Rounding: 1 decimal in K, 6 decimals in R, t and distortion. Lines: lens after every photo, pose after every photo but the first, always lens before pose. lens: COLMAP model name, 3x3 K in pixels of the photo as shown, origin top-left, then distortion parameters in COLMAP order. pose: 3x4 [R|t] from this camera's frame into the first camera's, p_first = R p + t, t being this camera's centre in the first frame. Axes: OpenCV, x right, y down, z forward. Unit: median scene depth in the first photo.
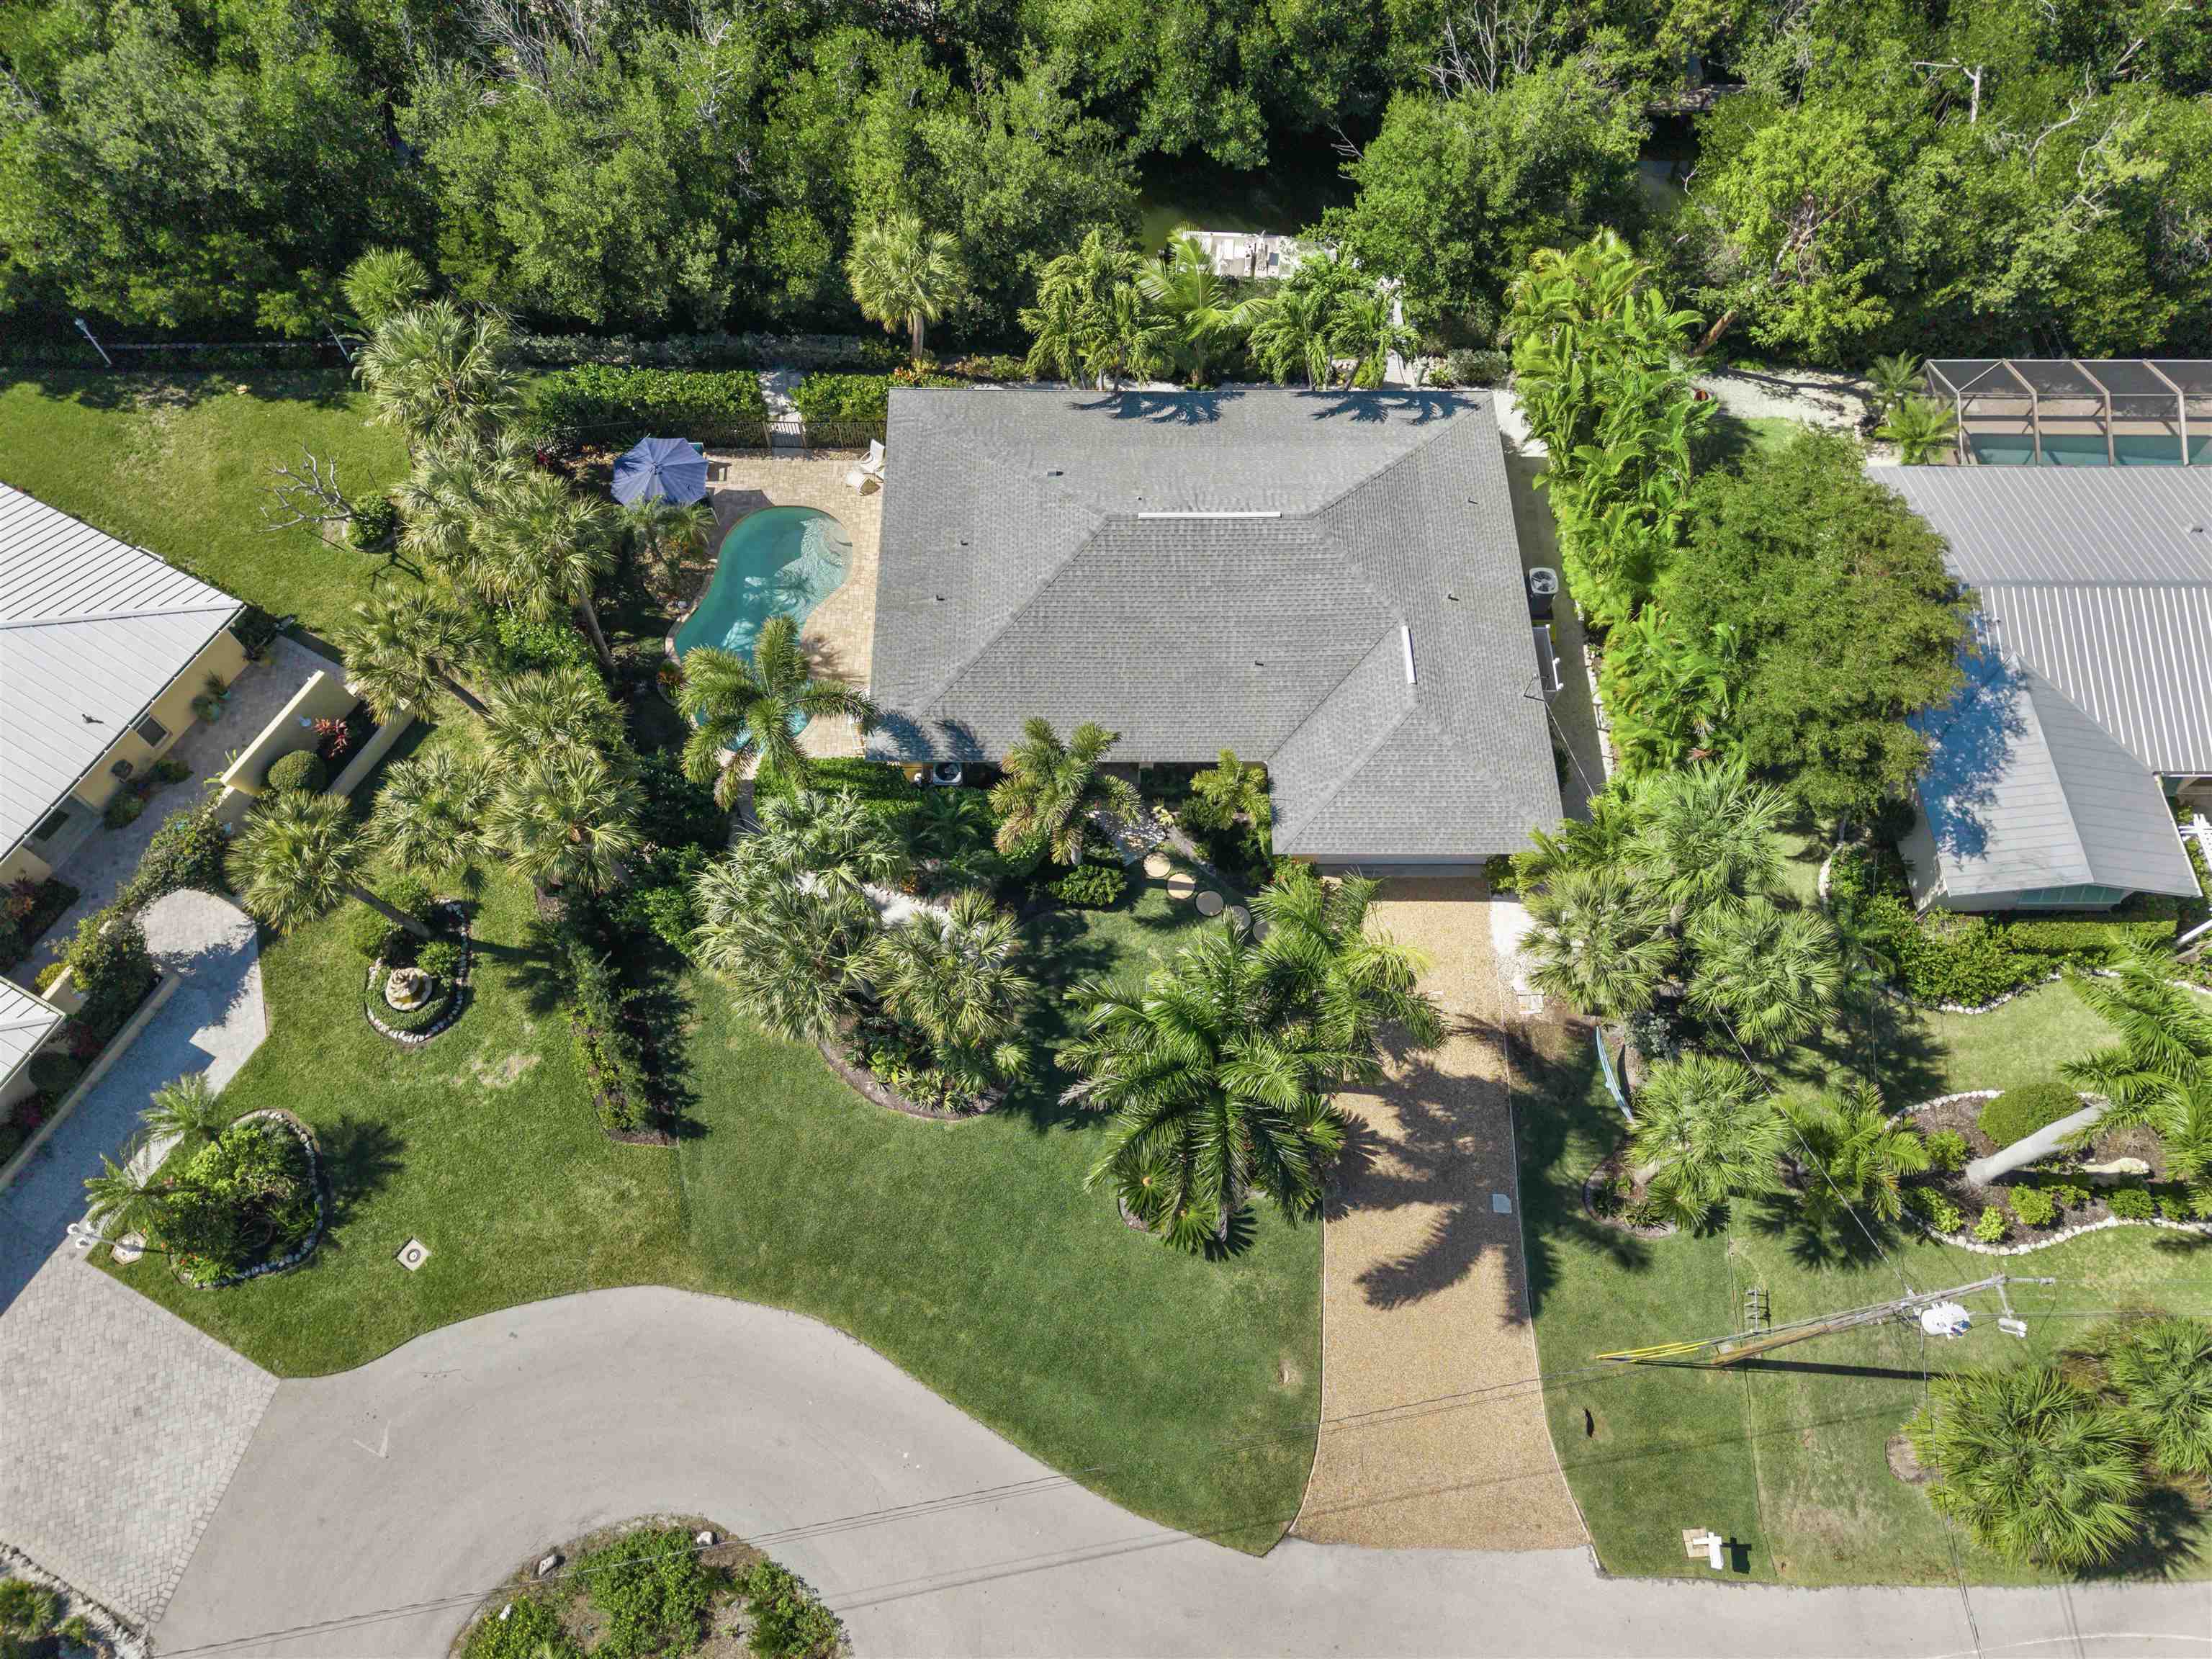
lens RADIAL K [[1467.8, 0, 1106.0], [0, 1467.8, 829.5], [0, 0, 1]] dist [-0.000238, -0.000233]
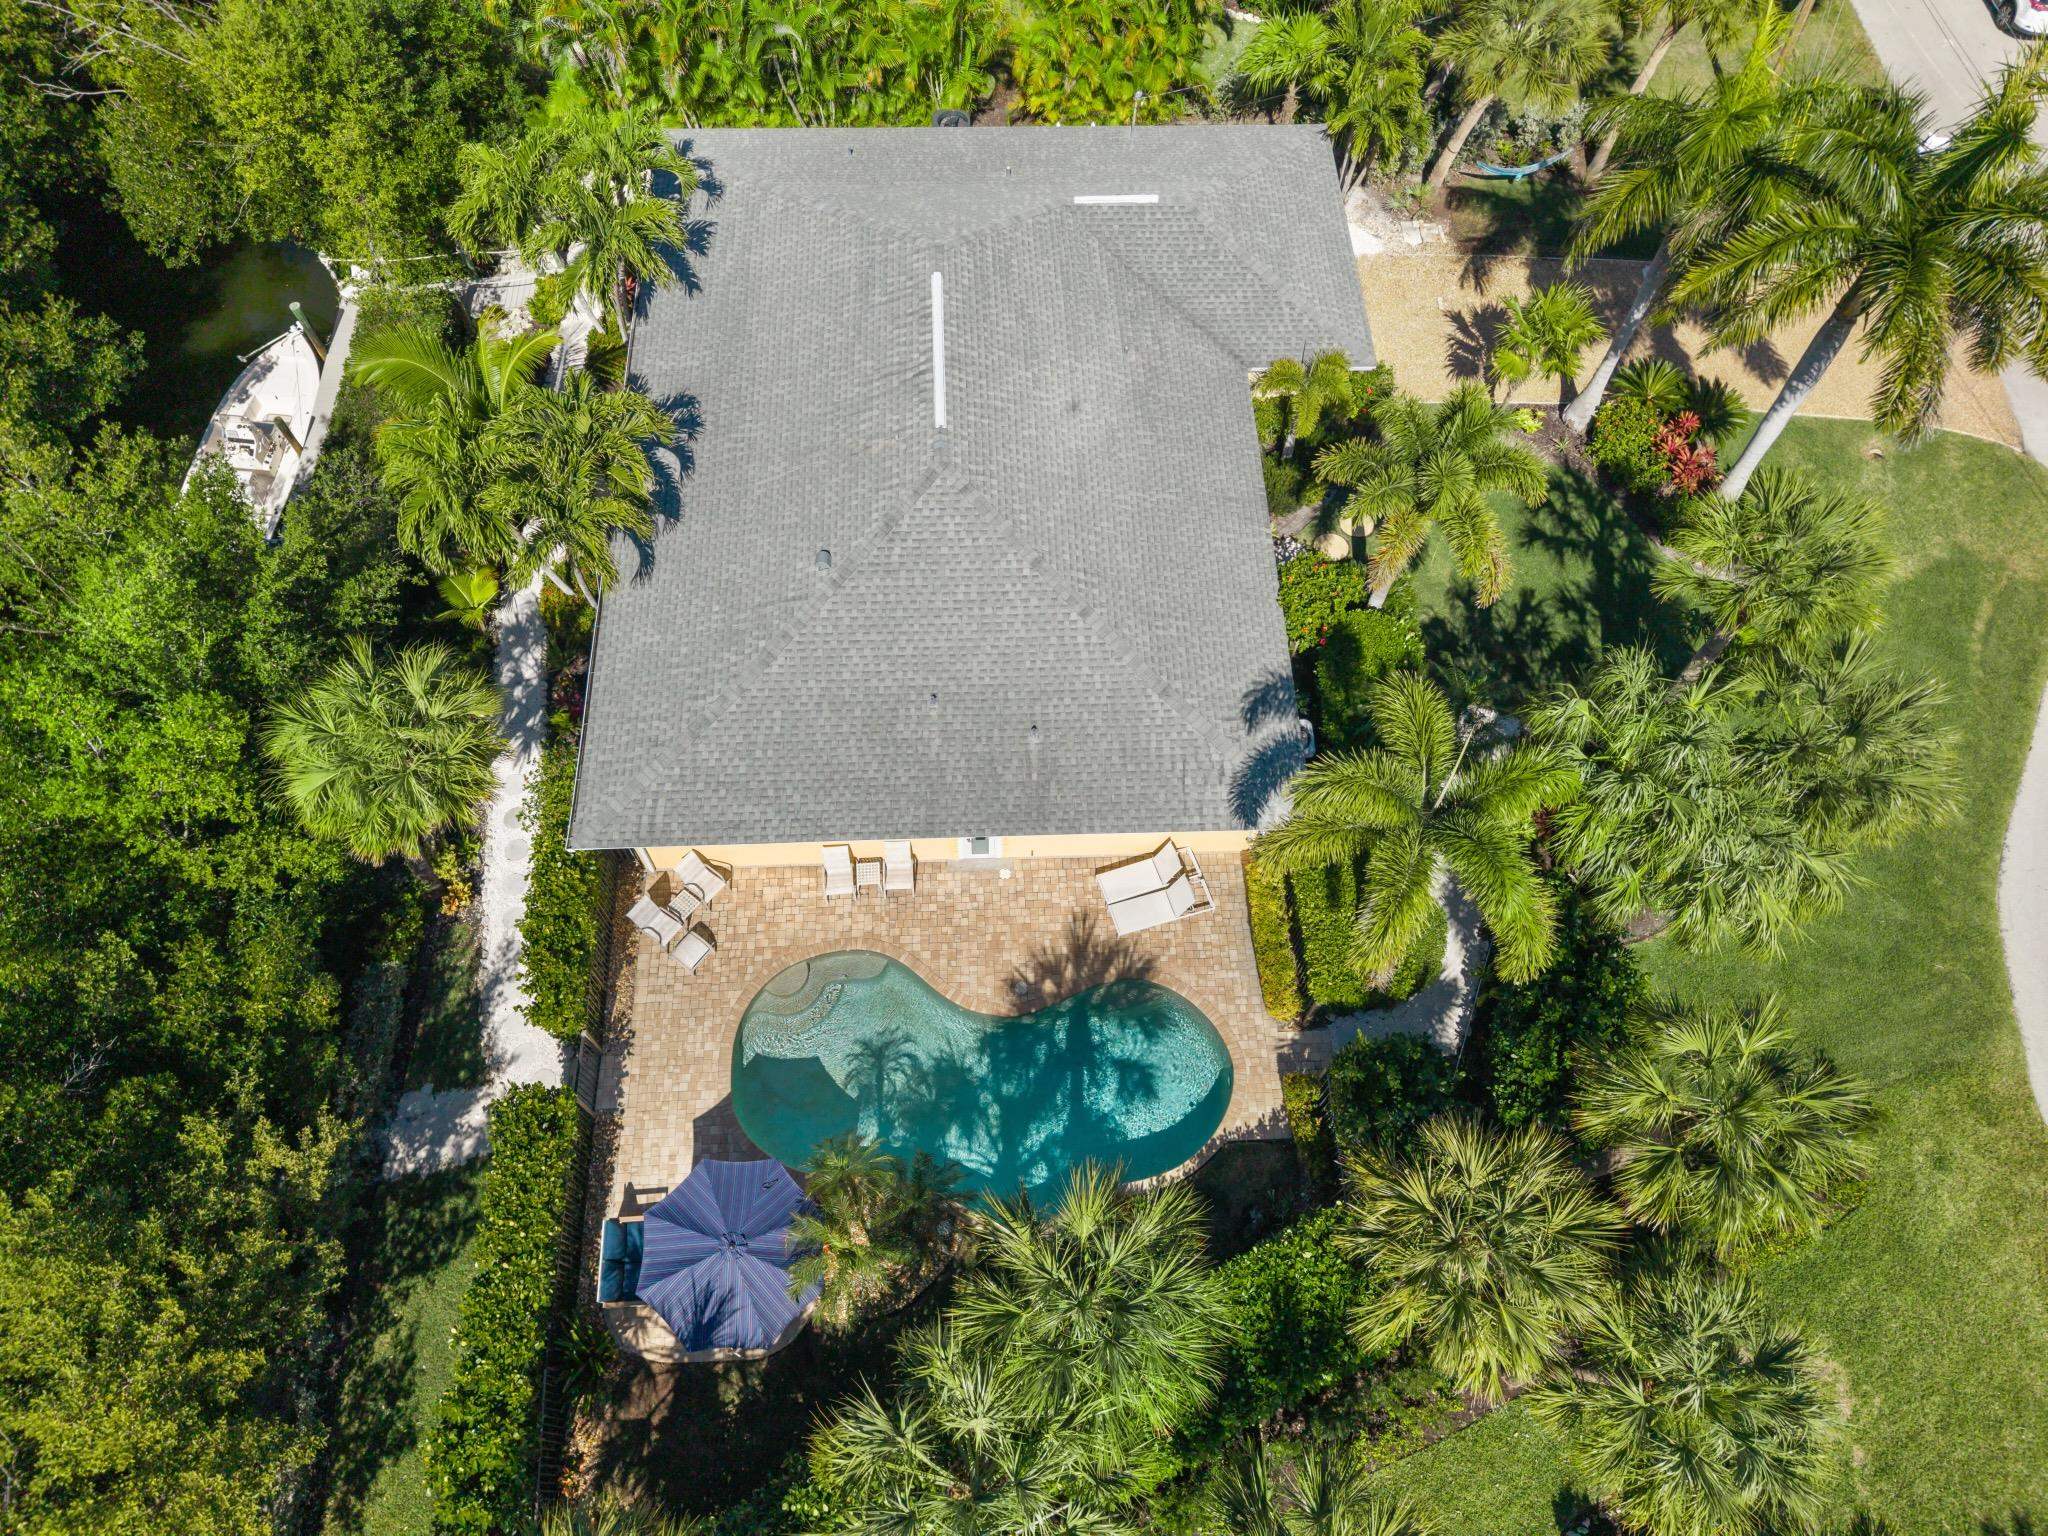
lens RADIAL K [[1359.0, 0, 1024.0], [0, 1359.0, 768.0], [0, 0, 1]] dist [-0.000238, -0.000233]
pose [[-0.024954, -0.896791, 0.441751, -0.394533], [0.882093, 0.188183, 0.431856, -0.419965], [-0.470415, 0.400442, 0.786356, 0.549694]]
